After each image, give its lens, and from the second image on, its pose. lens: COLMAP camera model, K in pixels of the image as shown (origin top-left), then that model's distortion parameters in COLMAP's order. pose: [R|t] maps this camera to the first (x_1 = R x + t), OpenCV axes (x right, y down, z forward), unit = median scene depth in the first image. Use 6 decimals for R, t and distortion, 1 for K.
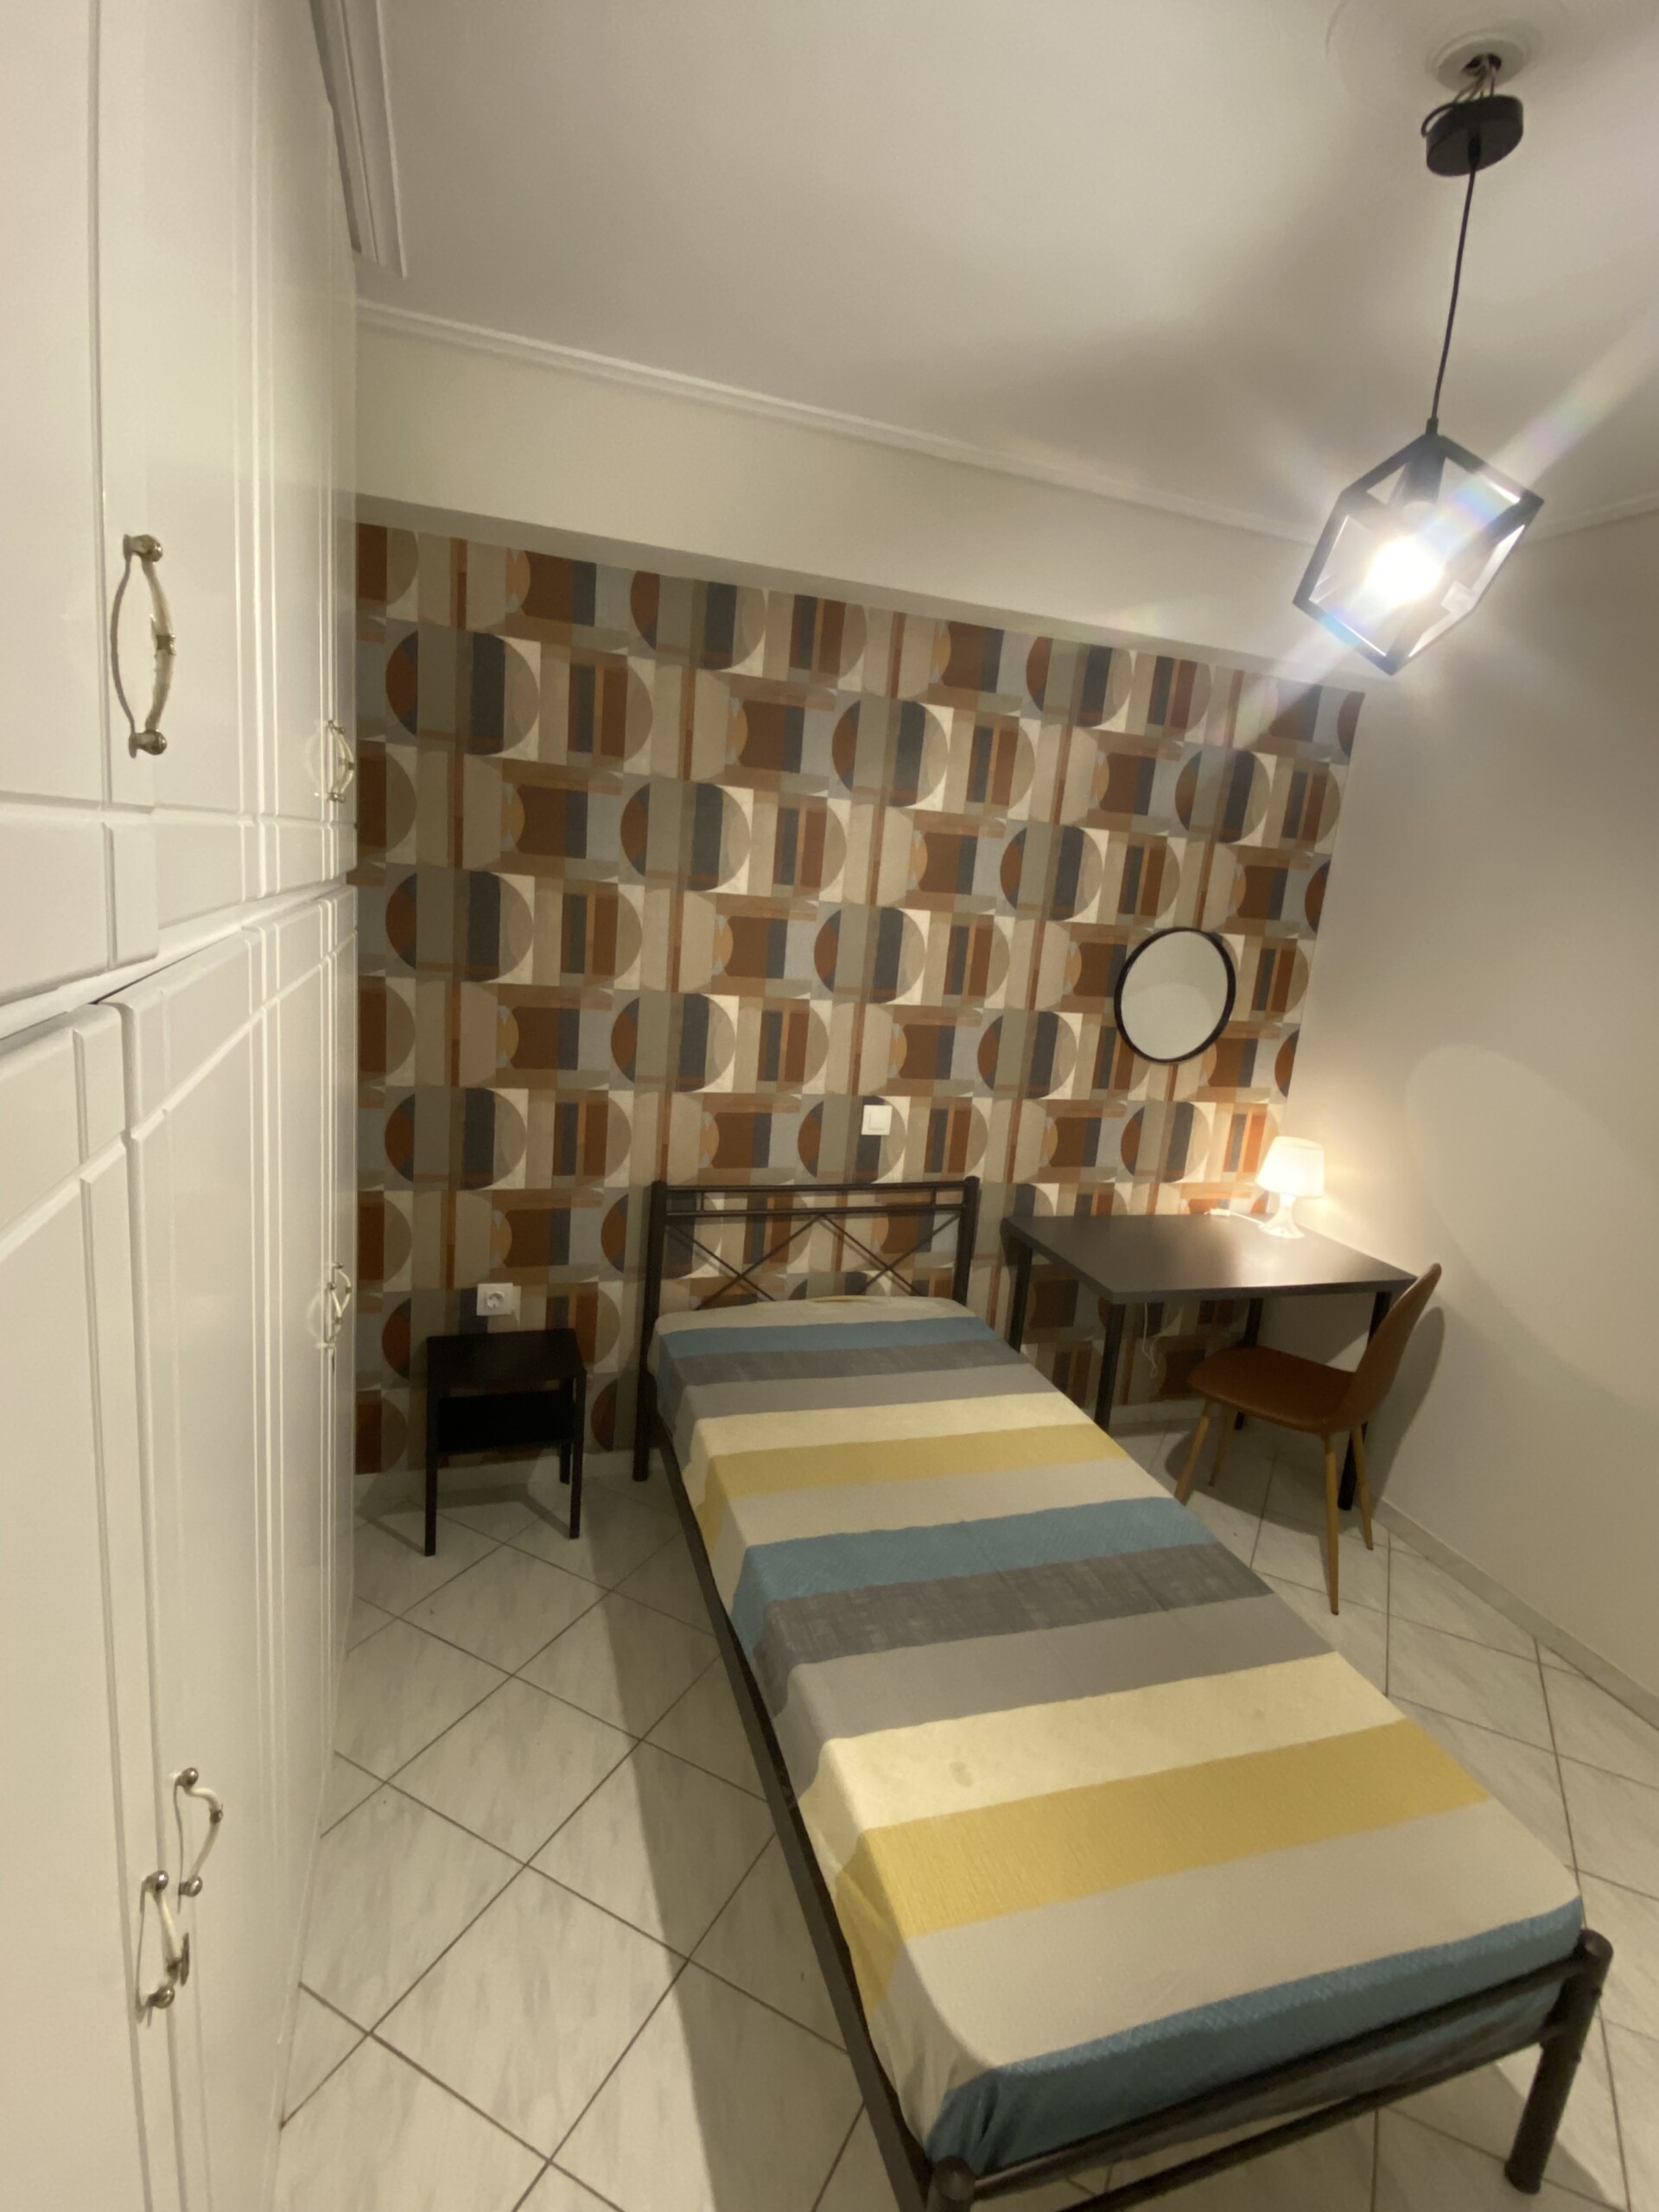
lens RADIAL K [[1097.2, 0, 816.1], [0, 1097.2, 1109.9], [0, 0, 1]] dist [0.010155, -0.007152]
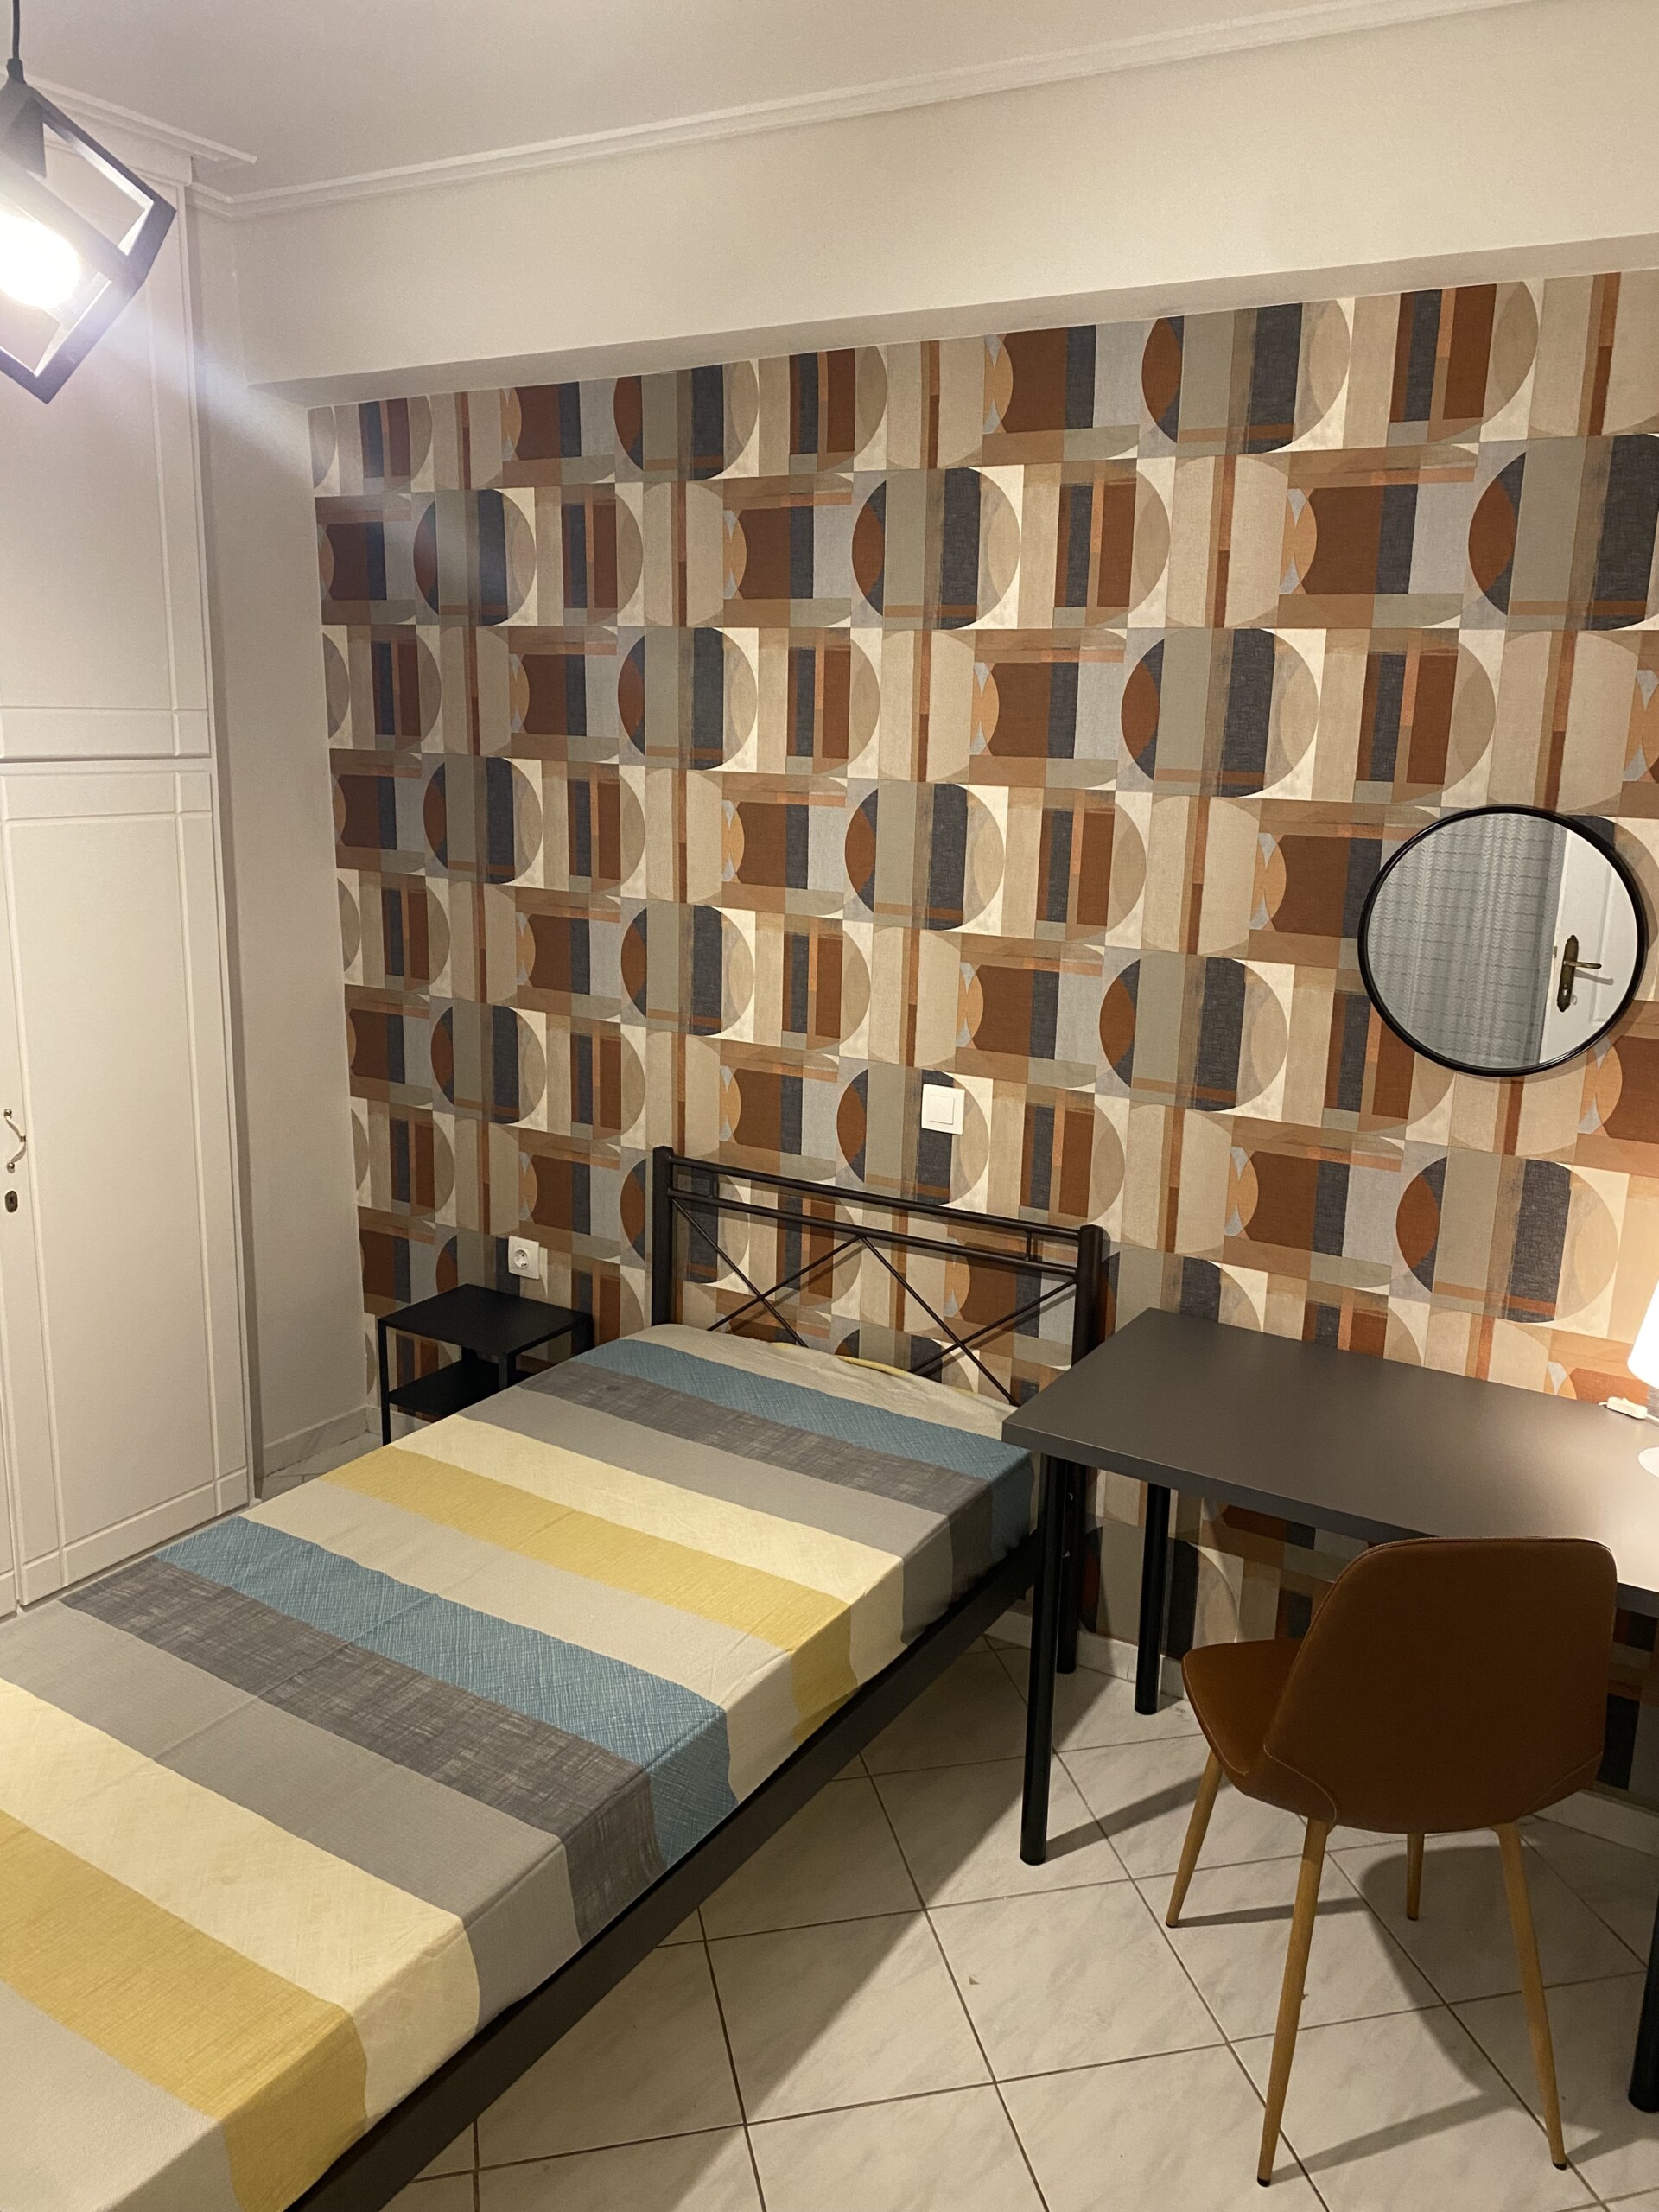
lens RADIAL K [[1677.0, 0, 865.2], [0, 1677.0, 1092.6], [0, 0, 1]] dist [0.023135, -0.032424]
pose [[0.646901, 0.099622, -0.756039, 0.755761], [-0.133473, 0.990917, 0.016366, -0.010268], [0.750803, 0.090324, 0.654322, 0.297689]]
